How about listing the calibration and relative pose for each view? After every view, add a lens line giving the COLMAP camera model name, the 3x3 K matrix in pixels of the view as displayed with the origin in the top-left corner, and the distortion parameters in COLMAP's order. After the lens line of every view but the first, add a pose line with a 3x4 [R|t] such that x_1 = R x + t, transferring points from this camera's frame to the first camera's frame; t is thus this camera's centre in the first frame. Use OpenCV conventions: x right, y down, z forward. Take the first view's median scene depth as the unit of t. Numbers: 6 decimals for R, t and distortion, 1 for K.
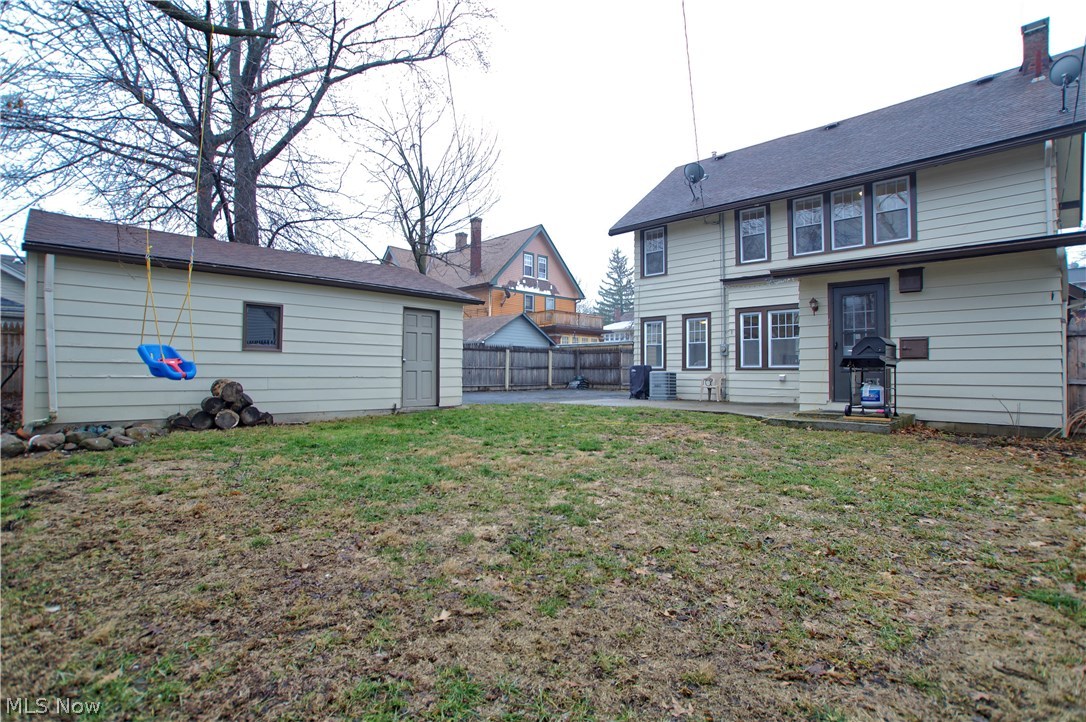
lens RADIAL K [[525.1, 0, 543.0], [0, 525.1, 361.0], [0, 0, 1]] dist [-0.072840, 0.031489]
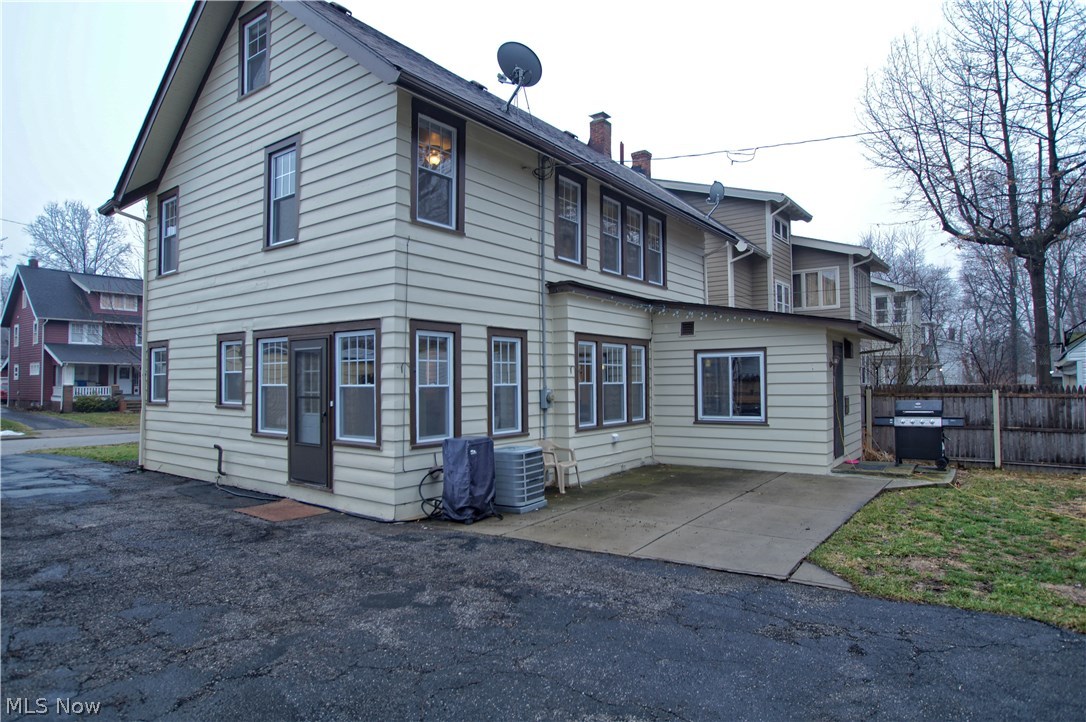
lens RADIAL K [[615.7, 0, 543.0], [0, 615.7, 361.0], [0, 0, 1]] dist [-0.002235, -0.000038]
pose [[-0.125119, 0.034069, 0.991557, -0.334954], [-0.010122, 0.999314, -0.035613, -0.039097], [-0.992090, -0.014493, -0.124688, 1.088179]]
